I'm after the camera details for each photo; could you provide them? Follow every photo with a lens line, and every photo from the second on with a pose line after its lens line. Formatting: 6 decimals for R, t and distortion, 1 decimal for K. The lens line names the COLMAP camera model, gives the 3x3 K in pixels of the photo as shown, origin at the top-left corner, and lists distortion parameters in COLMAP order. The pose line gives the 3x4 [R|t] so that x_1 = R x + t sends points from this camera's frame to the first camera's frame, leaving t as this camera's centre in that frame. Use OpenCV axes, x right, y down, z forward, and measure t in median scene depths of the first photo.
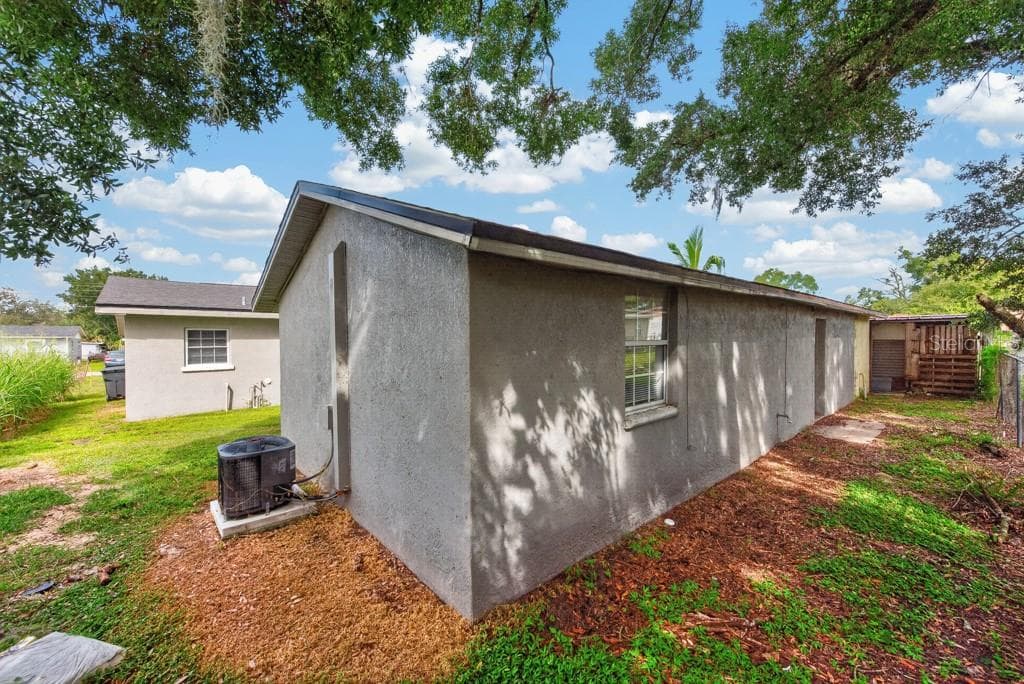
lens RADIAL K [[419.8, 0, 529.1], [0, 419.8, 343.7], [0, 0, 1]] dist [0.001578, -0.000085]
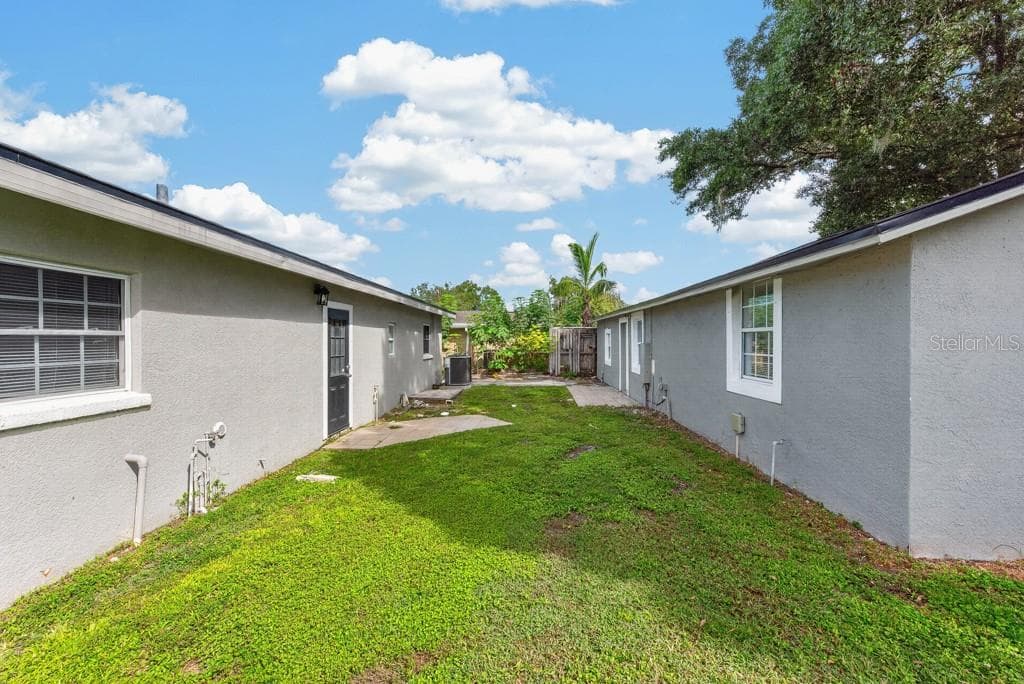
lens RADIAL K [[408.5, 0, 510.0], [0, 408.5, 343.7], [0, 0, 1]] dist [0.002144, -0.000095]
pose [[0.709244, 0.003466, 0.704954, -0.581067], [0.000555, 0.999985, -0.005474, 0.012779], [-0.704963, 0.004274, 0.709232, 0.472159]]
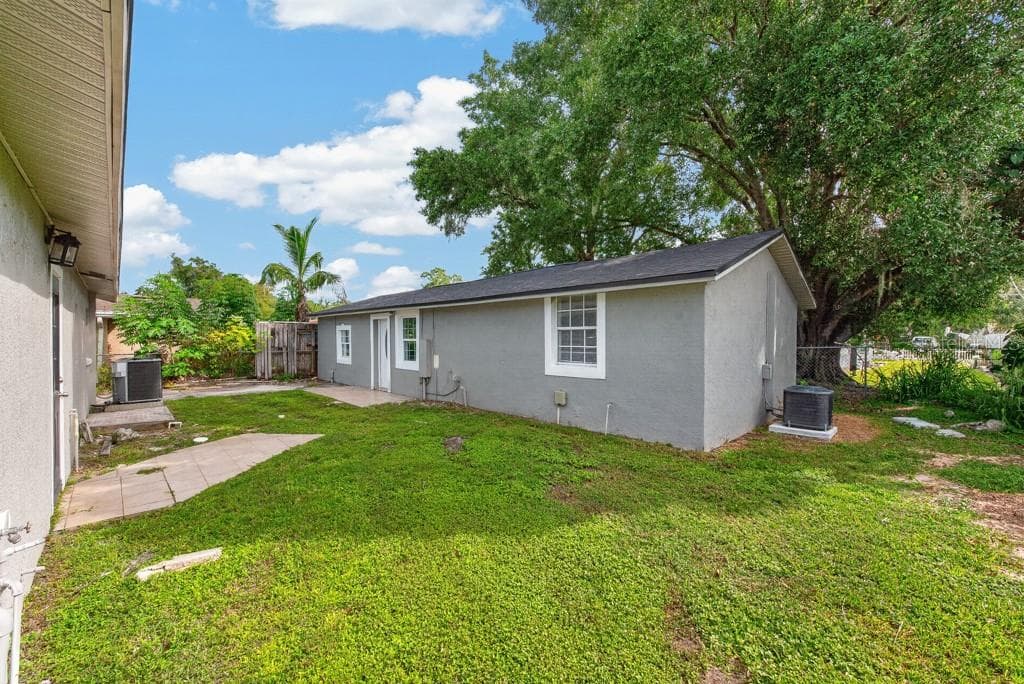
lens RADIAL K [[408.5, 0, 510.0], [0, 408.5, 343.7], [0, 0, 1]] dist [0.002144, -0.000095]
pose [[-0.043109, -0.001694, 0.999069, -0.663250], [0.008650, 0.999960, 0.002069, 0.015700], [-0.999033, 0.008731, -0.043092, 0.673156]]
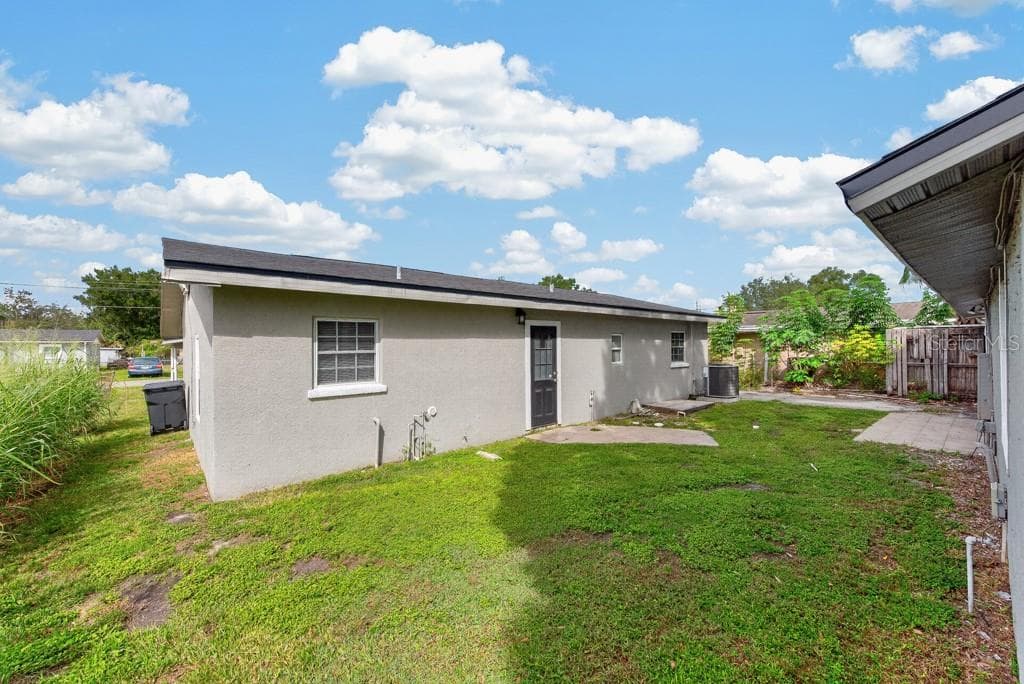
lens RADIAL K [[408.5, 0, 510.0], [0, 408.5, 343.7], [0, 0, 1]] dist [0.002144, -0.000095]
pose [[0.999692, -0.001249, -0.024787, -0.418798], [0.000898, 0.999899, -0.014204, 0.003380], [0.024802, 0.014177, 0.999592, 0.365888]]
